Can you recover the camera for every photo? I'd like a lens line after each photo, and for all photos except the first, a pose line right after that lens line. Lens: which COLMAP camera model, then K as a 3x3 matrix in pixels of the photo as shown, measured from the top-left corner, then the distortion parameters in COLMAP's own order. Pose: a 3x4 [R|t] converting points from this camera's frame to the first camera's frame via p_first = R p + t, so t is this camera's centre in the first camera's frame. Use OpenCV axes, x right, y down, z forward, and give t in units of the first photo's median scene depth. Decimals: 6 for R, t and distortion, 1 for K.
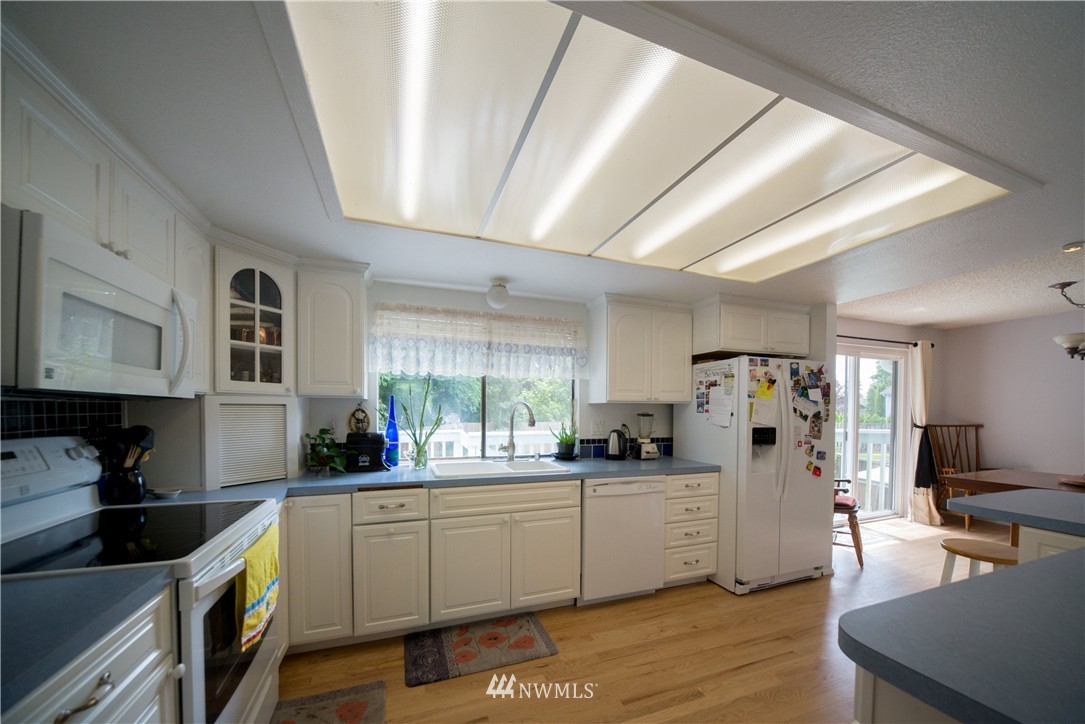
lens RADIAL K [[392.4, 0, 562.5], [0, 392.4, 416.0], [0, 0, 1]] dist [-0.012224, 0.001054]
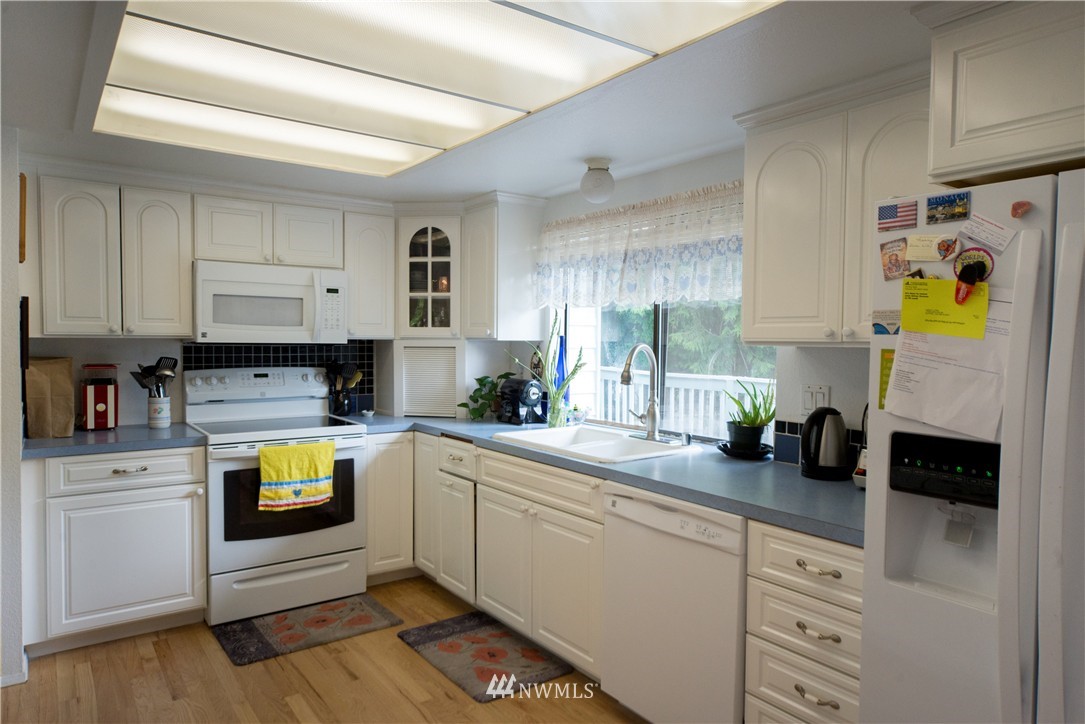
lens RADIAL K [[696.5, 0, 548.8], [0, 696.5, 361.0], [0, 0, 1]] dist [-0.006979, 0.005286]
pose [[0.270969, 0.027604, -0.962192, 0.895934], [-0.021131, 0.999518, 0.022724, -0.030388], [0.962356, 0.014174, 0.271422, 0.567407]]
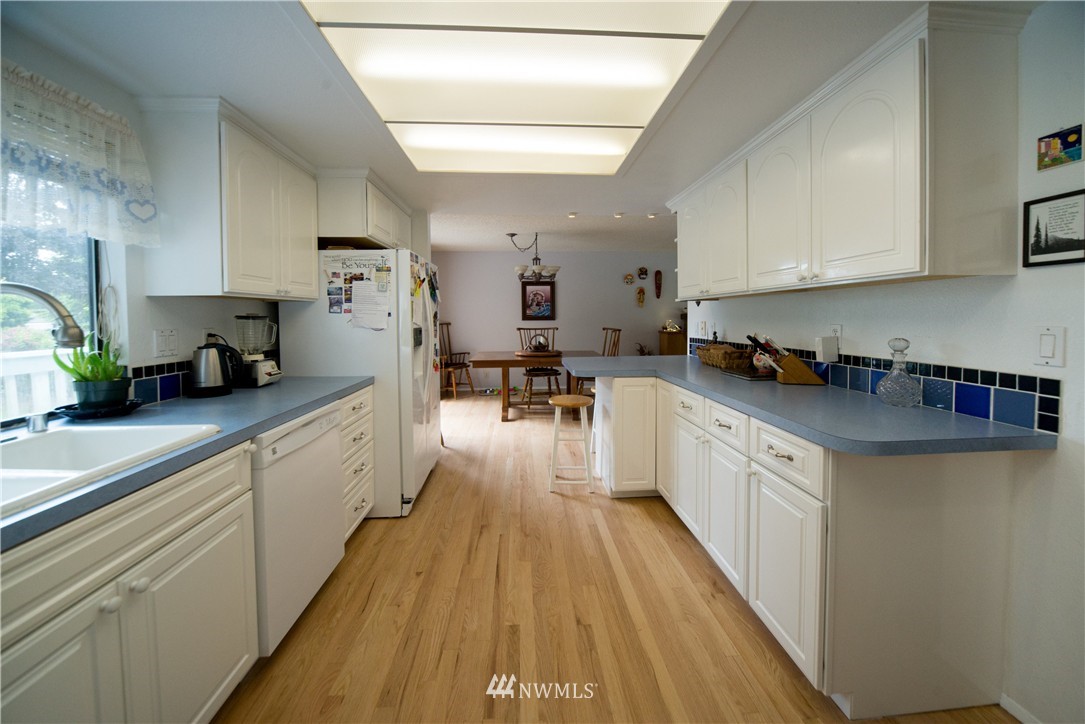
lens RADIAL K [[392.4, 0, 533.9], [0, 392.4, 327.6], [0, 0, 1]] dist [-0.012224, 0.001054]
pose [[0.328430, -0.035594, 0.943857, -0.279216], [0.020655, 0.999321, 0.030499, 0.005016], [-0.944303, 0.009479, 0.328942, 0.415690]]
